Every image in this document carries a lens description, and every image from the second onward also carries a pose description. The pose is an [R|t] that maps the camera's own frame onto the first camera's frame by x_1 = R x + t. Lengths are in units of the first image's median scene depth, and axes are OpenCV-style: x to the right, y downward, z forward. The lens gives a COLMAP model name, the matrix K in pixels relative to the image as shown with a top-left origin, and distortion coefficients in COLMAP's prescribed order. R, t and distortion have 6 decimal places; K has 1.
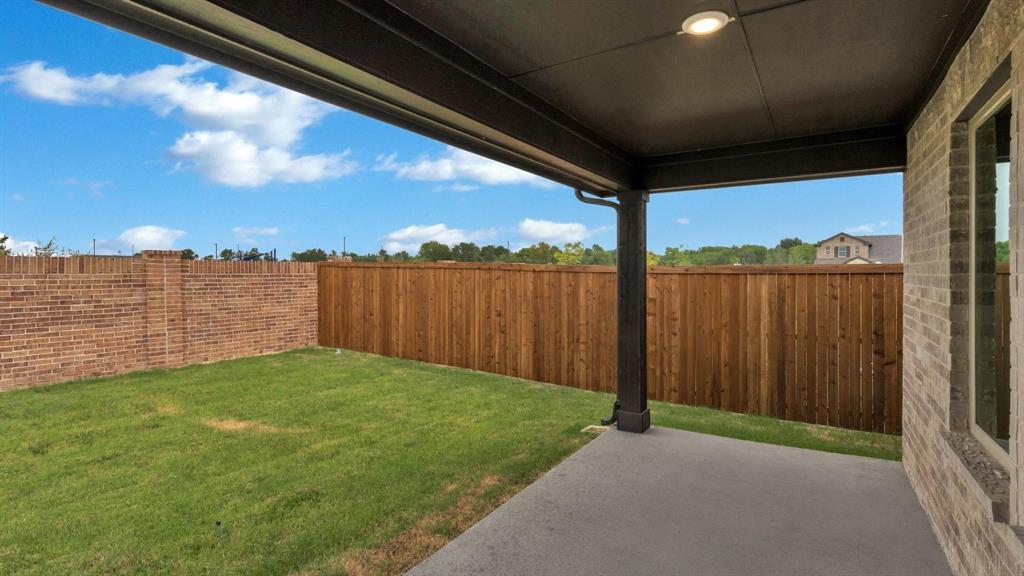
lens RADIAL K [[481.8, 0, 511.9], [0, 481.8, 269.7], [0, 0, 1]] dist [-0.001720, -0.000198]
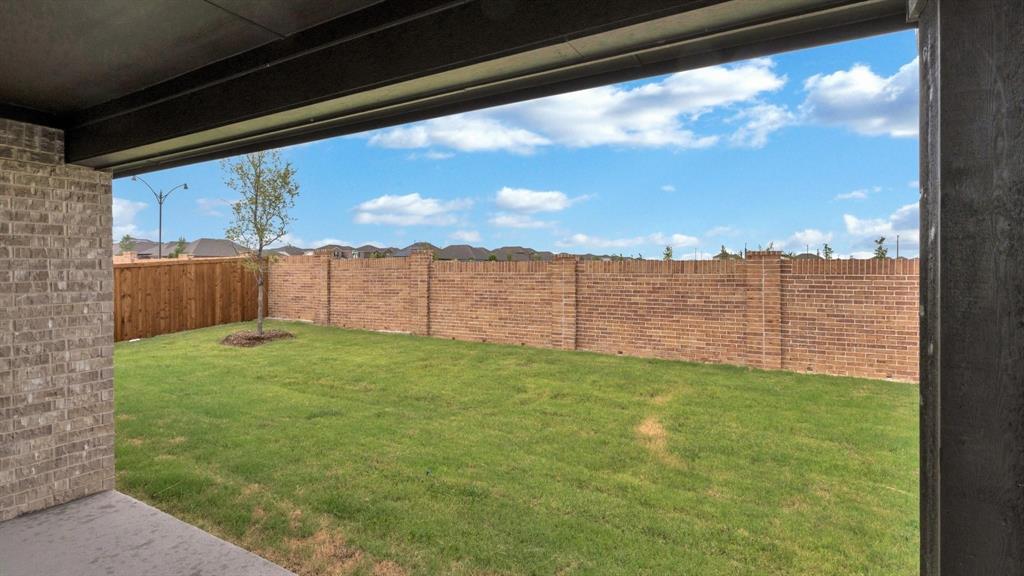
lens RADIAL K [[481.8, 0, 511.9], [0, 481.8, 269.7], [0, 0, 1]] dist [-0.001720, -0.000198]
pose [[0.070119, 0.001746, -0.997537, 0.260231], [0.005891, 0.999980, 0.002164, -0.006864], [0.997521, -0.006028, 0.070108, 0.427729]]
